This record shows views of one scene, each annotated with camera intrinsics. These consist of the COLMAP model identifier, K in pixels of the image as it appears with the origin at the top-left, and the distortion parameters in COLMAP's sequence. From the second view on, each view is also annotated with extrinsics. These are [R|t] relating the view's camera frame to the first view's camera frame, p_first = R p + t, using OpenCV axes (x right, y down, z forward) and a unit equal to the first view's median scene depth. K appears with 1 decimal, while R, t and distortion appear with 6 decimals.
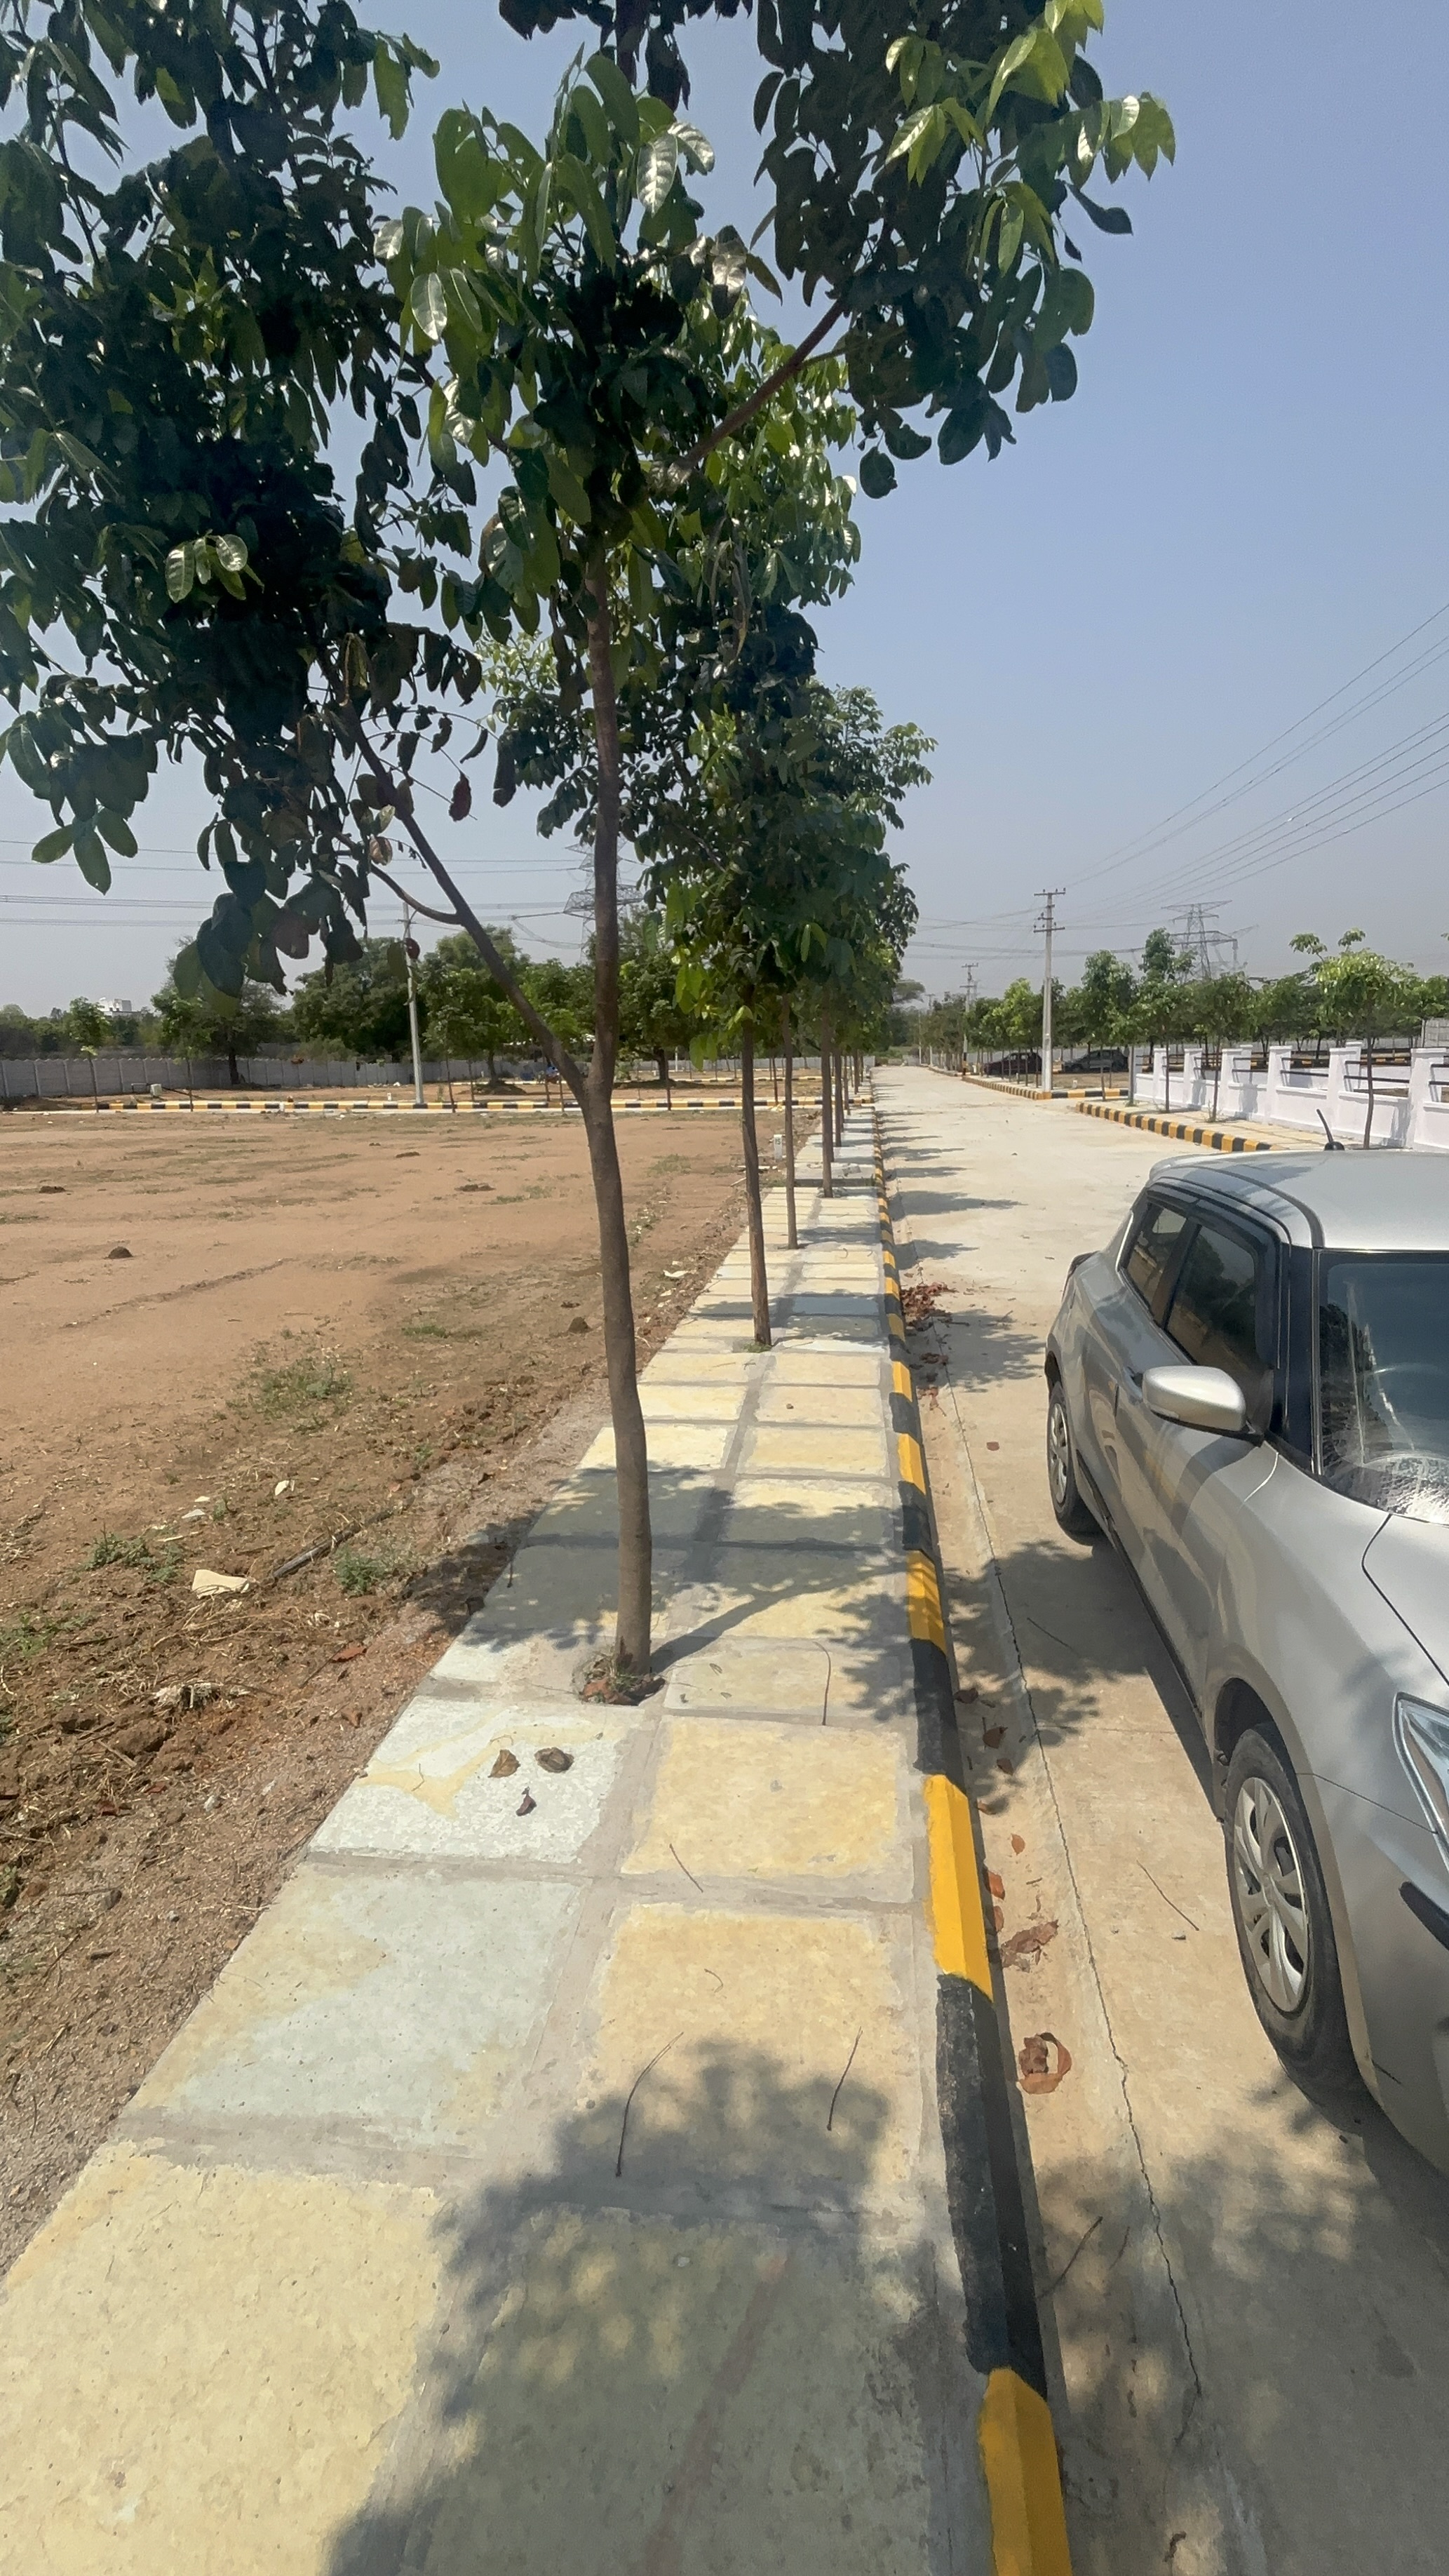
lens RADIAL K [[1141.7, 0, 732.5], [0, 1141.7, 1289.3], [0, 0, 1]] dist [-0.000859, 0.002474]
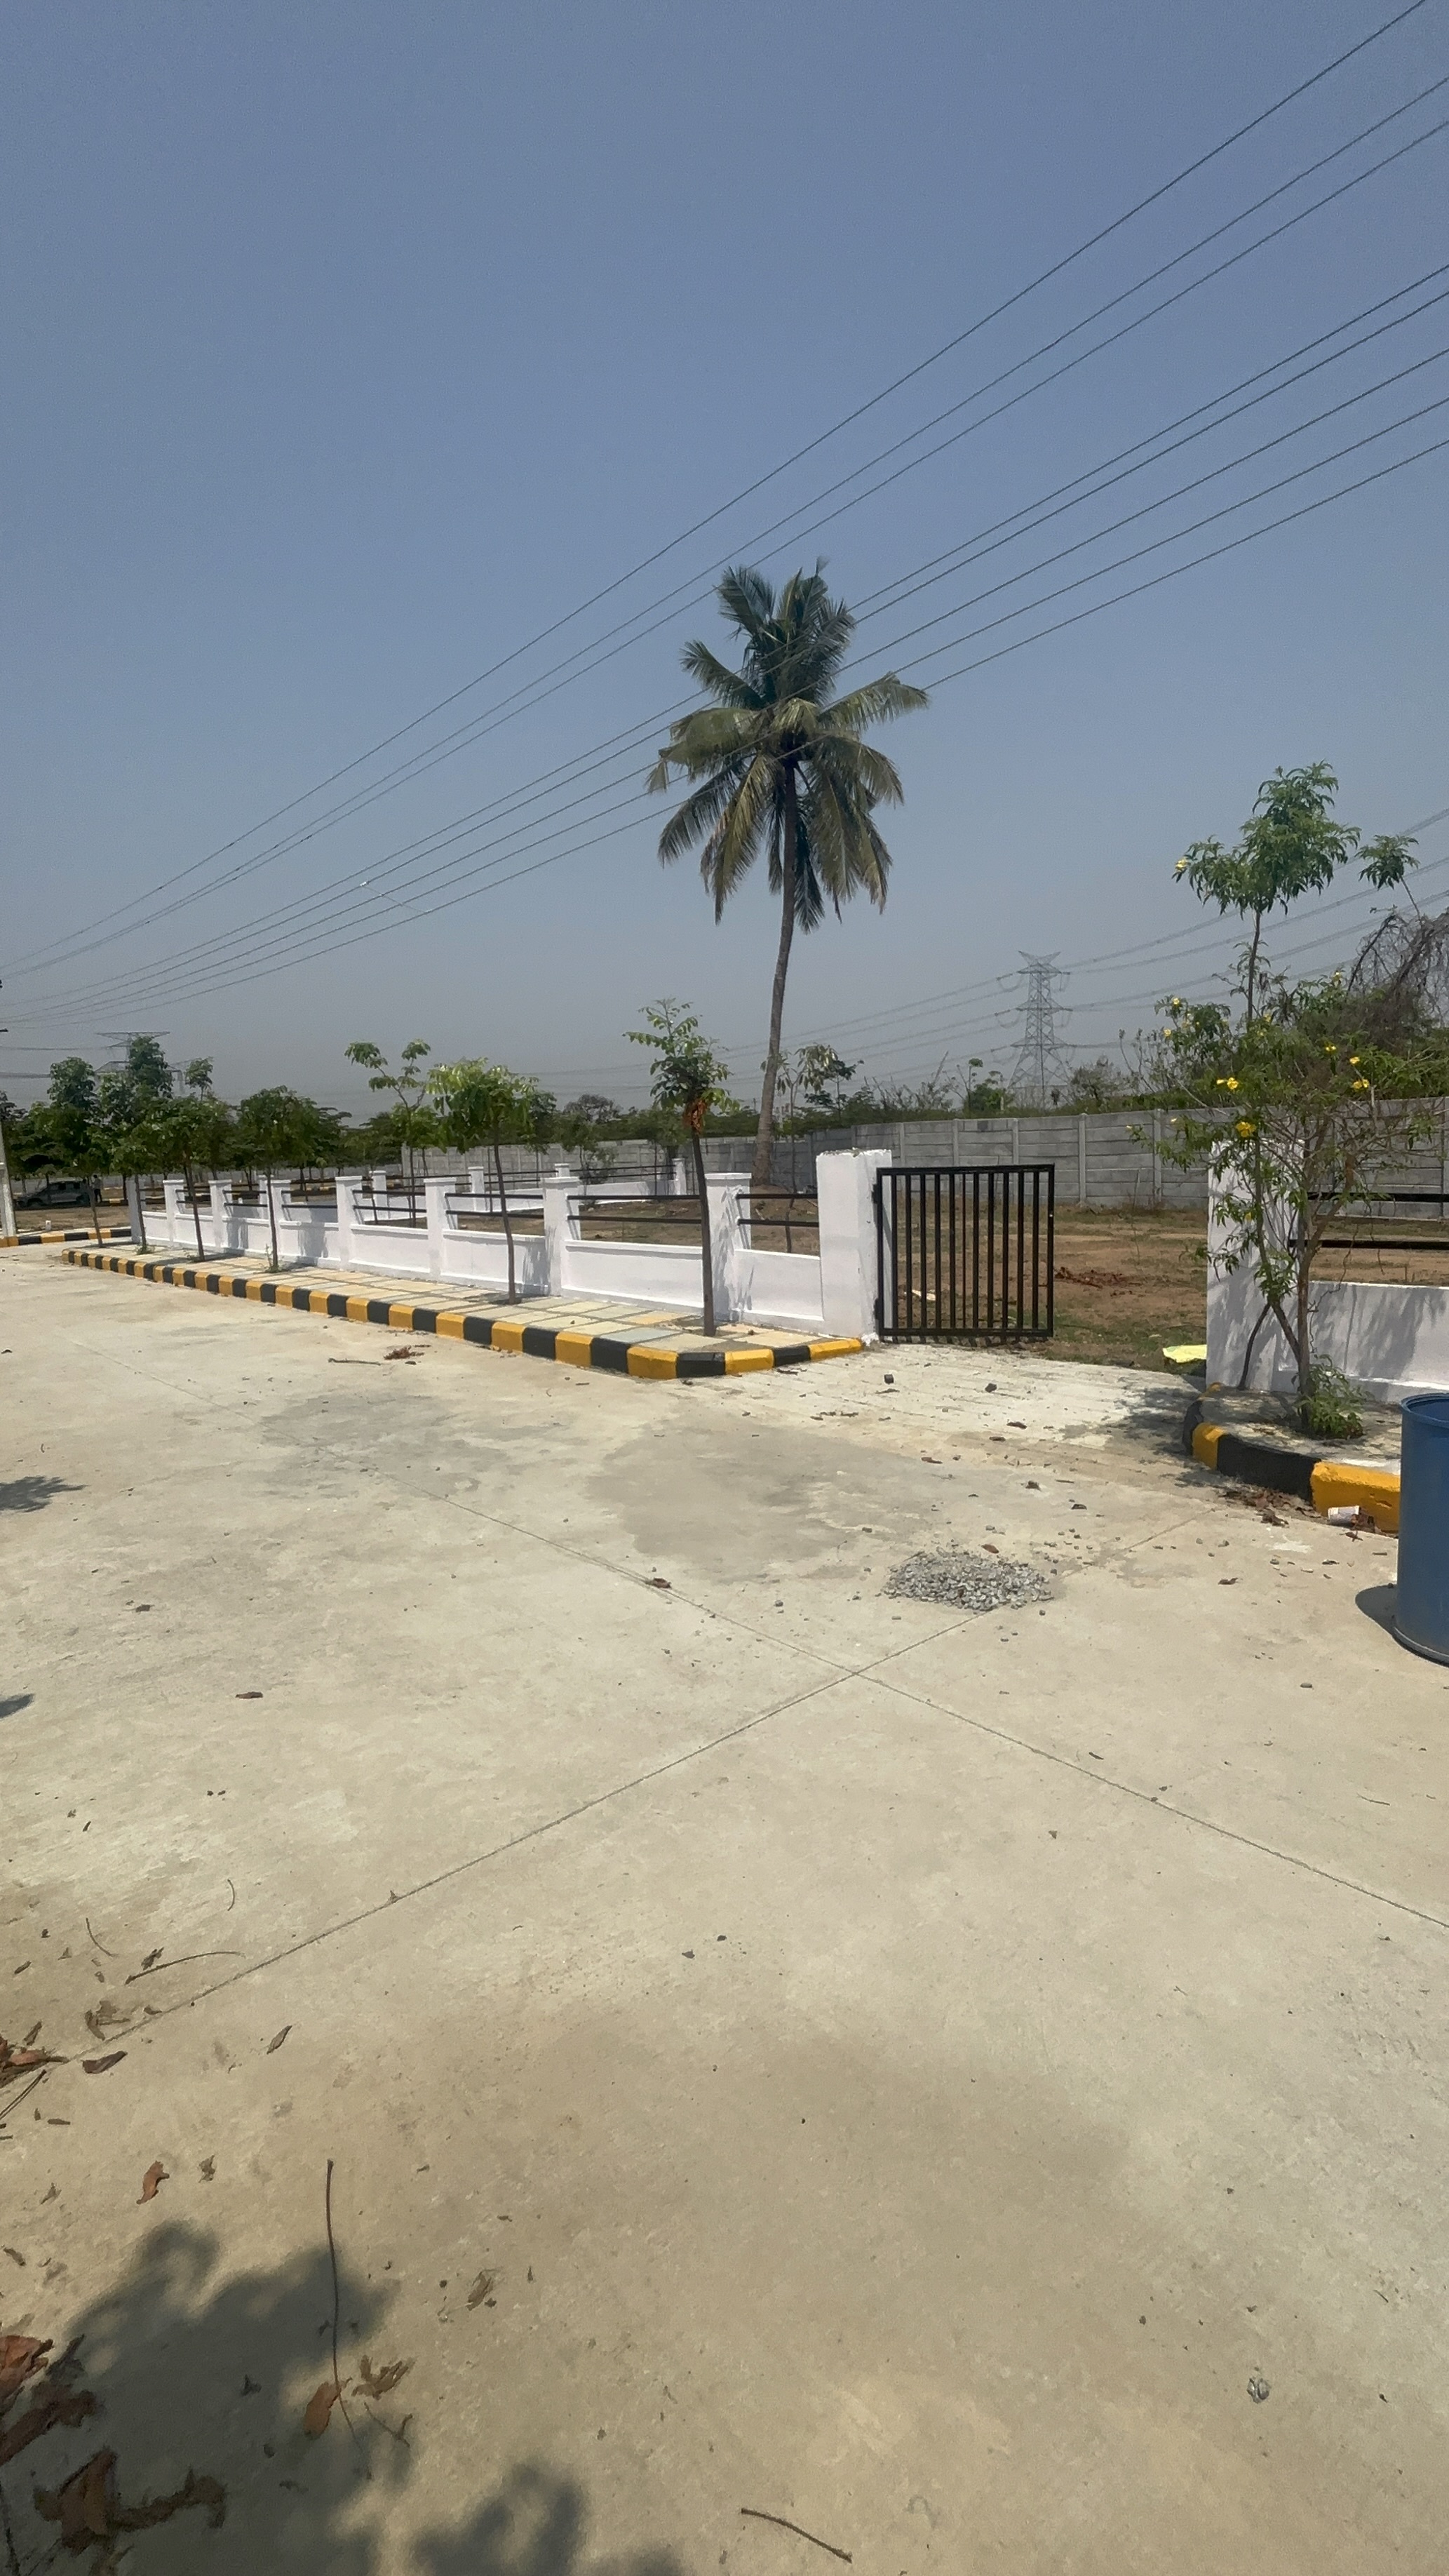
lens RADIAL K [[1130.8, 0, 732.7], [0, 1130.8, 1296.8], [0, 0, 1]] dist [0.016164, -0.009792]
pose [[0.662049, -0.091558, 0.743847, 0.201220], [0.166988, 0.985580, -0.027313, -0.245596], [-0.730620, 0.142296, 0.667792, 1.106372]]
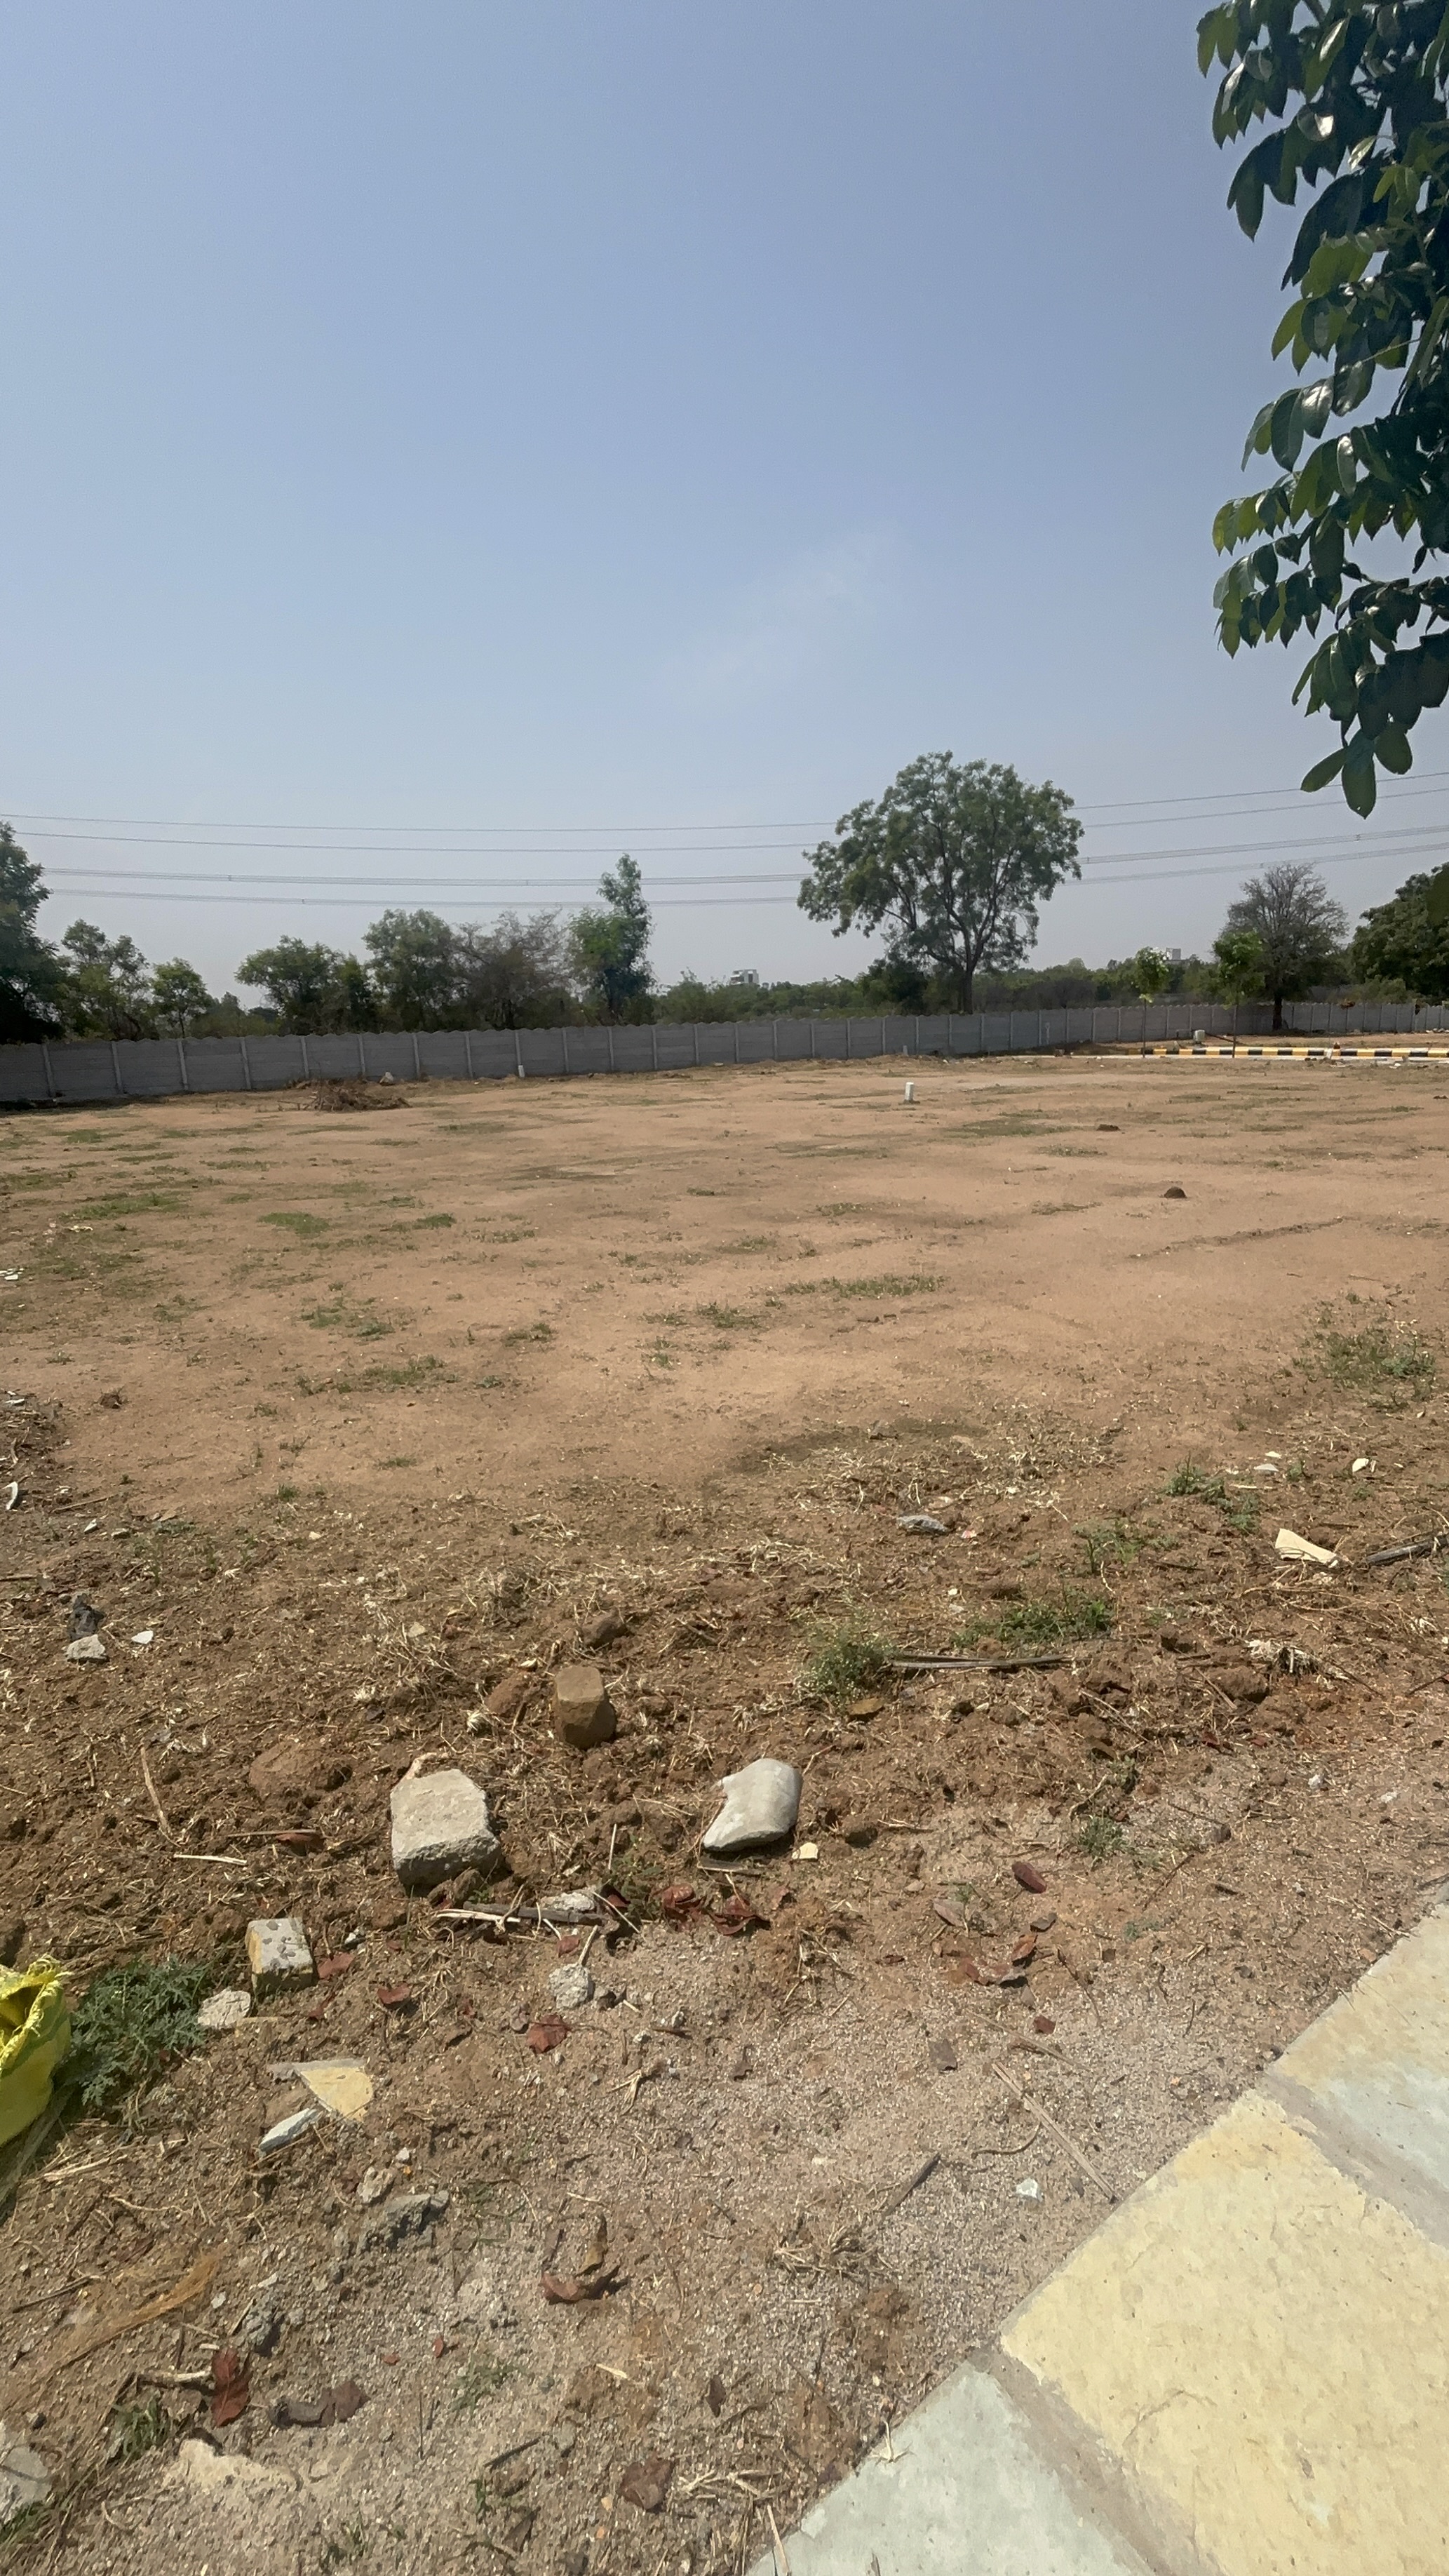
lens RADIAL K [[1143.5, 0, 715.6], [0, 1143.5, 1278.8], [0, 0, 1]] dist [0.031587, -0.038216]
pose [[0.659900, 0.153700, -0.735465, -0.068209], [-0.127714, 0.987554, 0.091791, 0.005828], [0.740420, 0.033356, 0.671317, -0.011086]]
